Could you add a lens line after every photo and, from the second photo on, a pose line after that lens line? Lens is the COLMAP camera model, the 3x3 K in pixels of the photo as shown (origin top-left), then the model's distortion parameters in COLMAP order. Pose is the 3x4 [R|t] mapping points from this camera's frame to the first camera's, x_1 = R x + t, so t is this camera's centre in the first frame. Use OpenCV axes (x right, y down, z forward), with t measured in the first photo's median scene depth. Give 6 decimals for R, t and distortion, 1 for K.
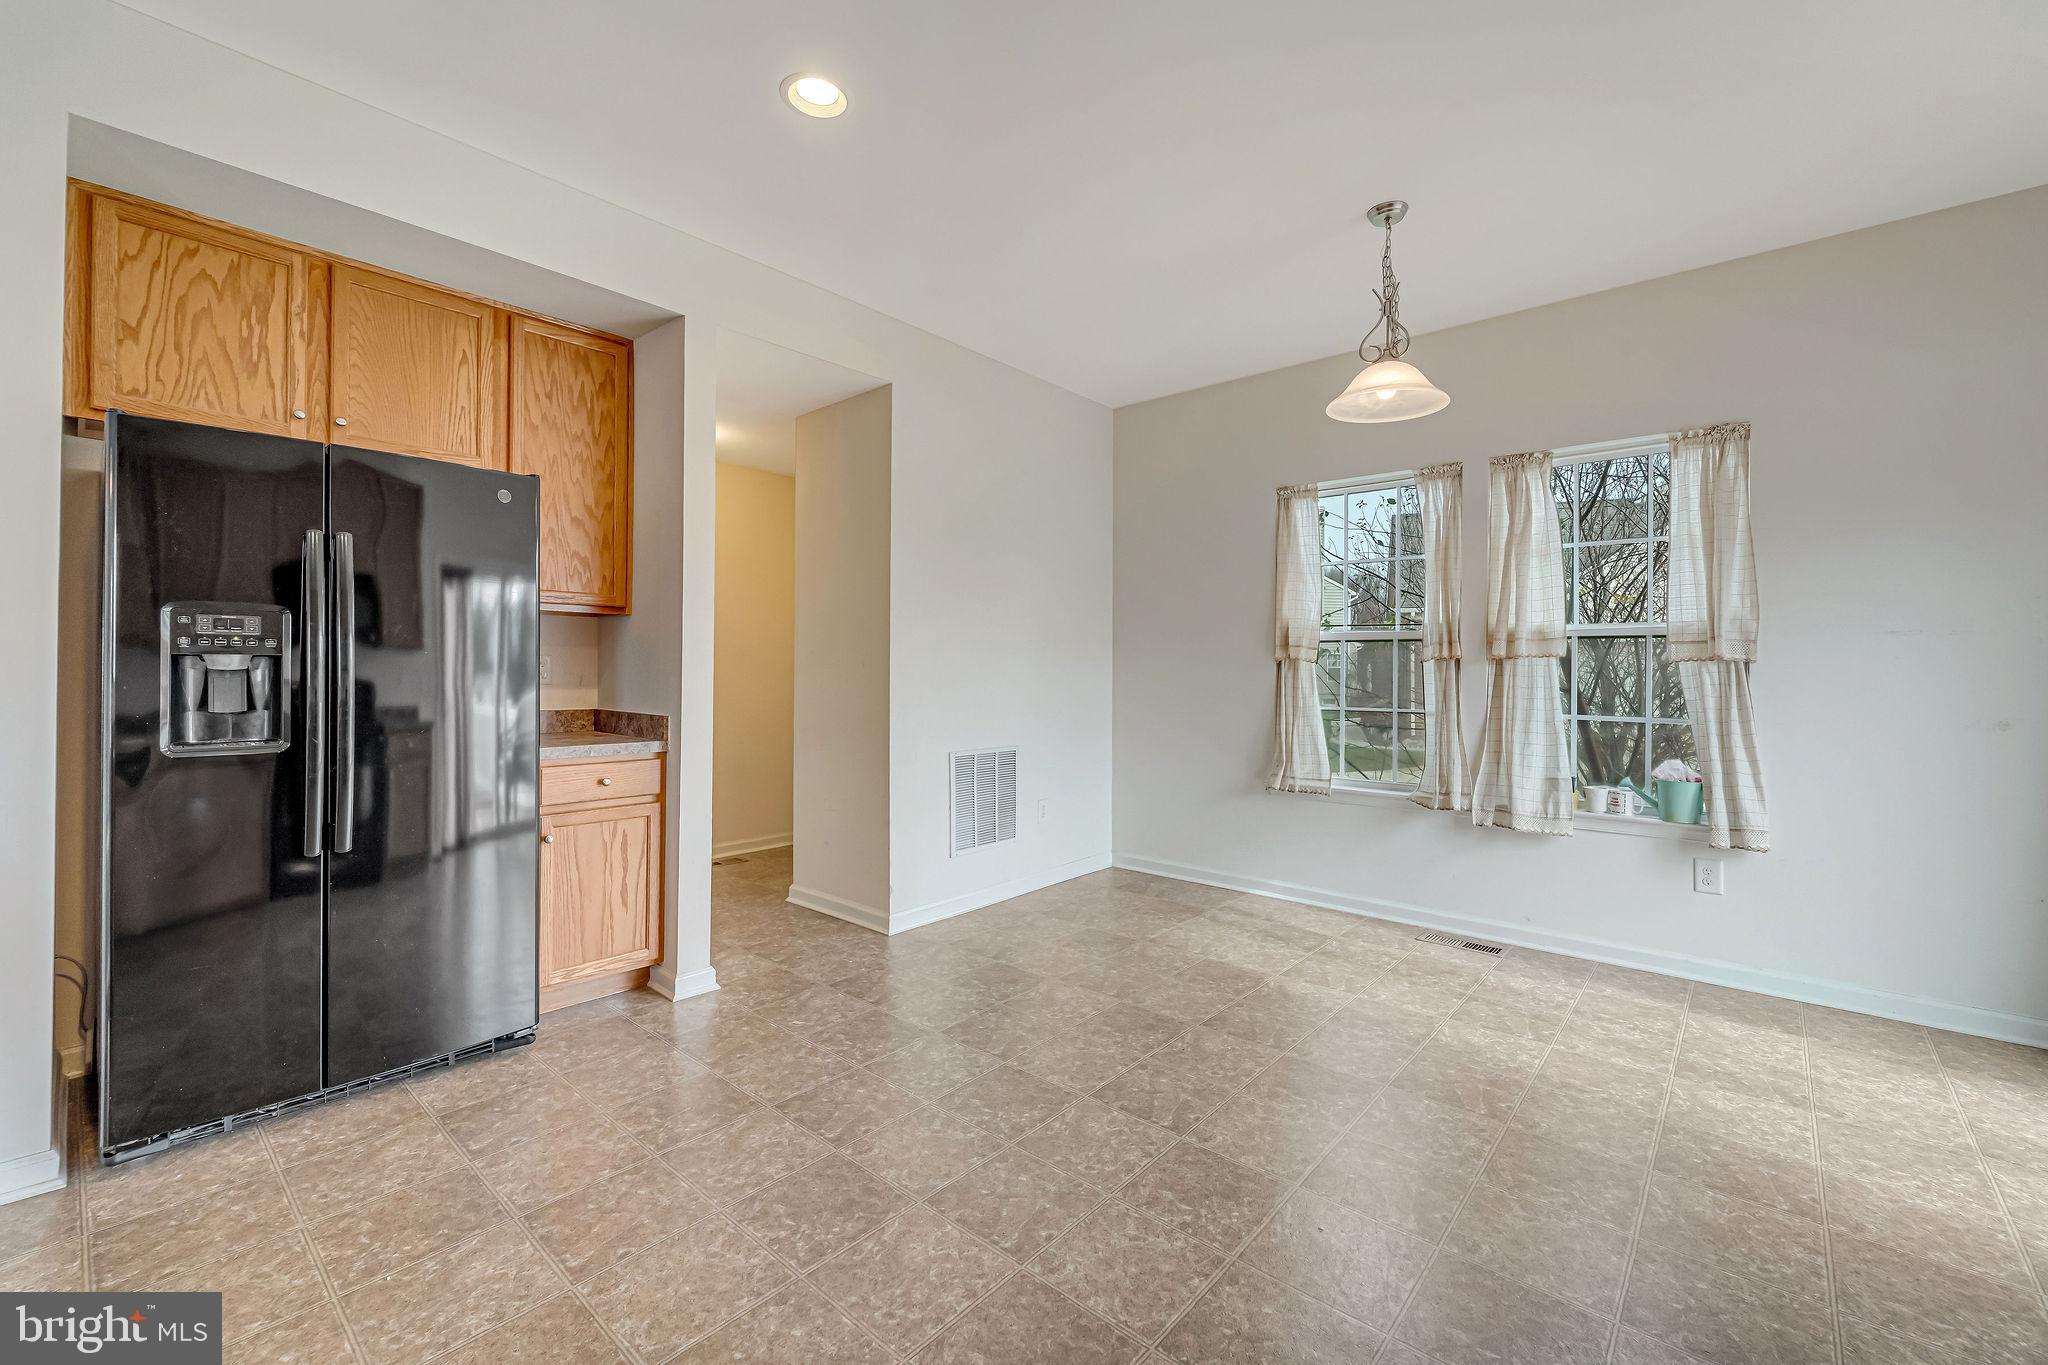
lens RADIAL K [[841.7, 0, 1035.2], [0, 841.7, 663.2], [0, 0, 1]] dist [0.001046, 0.000047]
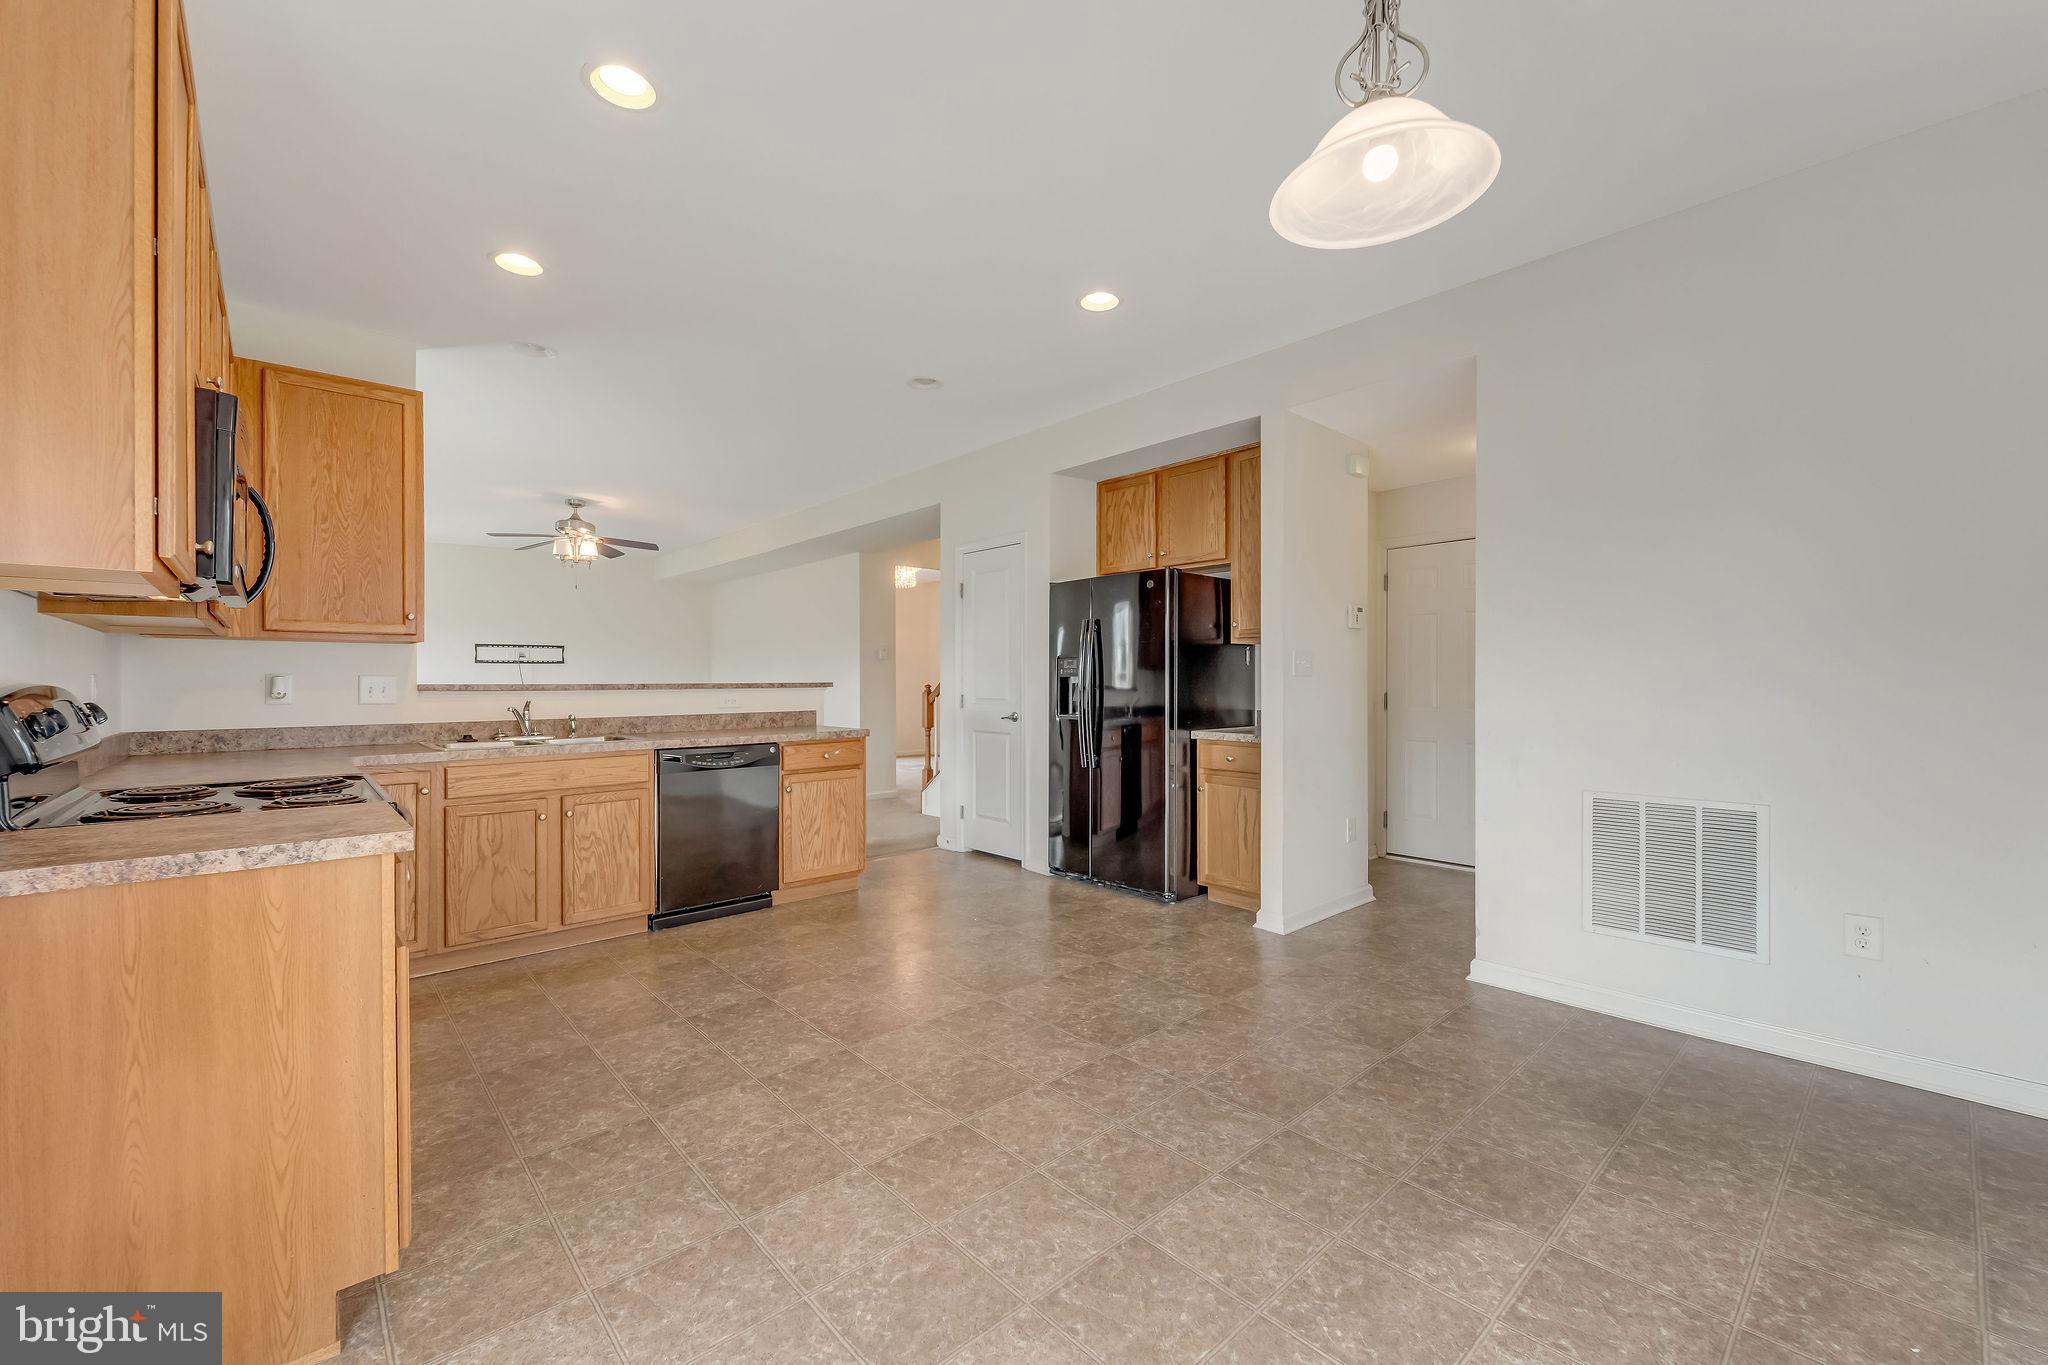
lens RADIAL K [[828.0, 0, 1027.7], [0, 828.0, 688.4], [0, 0, 1]] dist [0.000784, -0.000291]
pose [[-0.127169, 0.002868, -0.991877, 1.087595], [0.008927, 0.999959, 0.001747, 0.014063], [0.991841, -0.008633, -0.127190, 0.940847]]
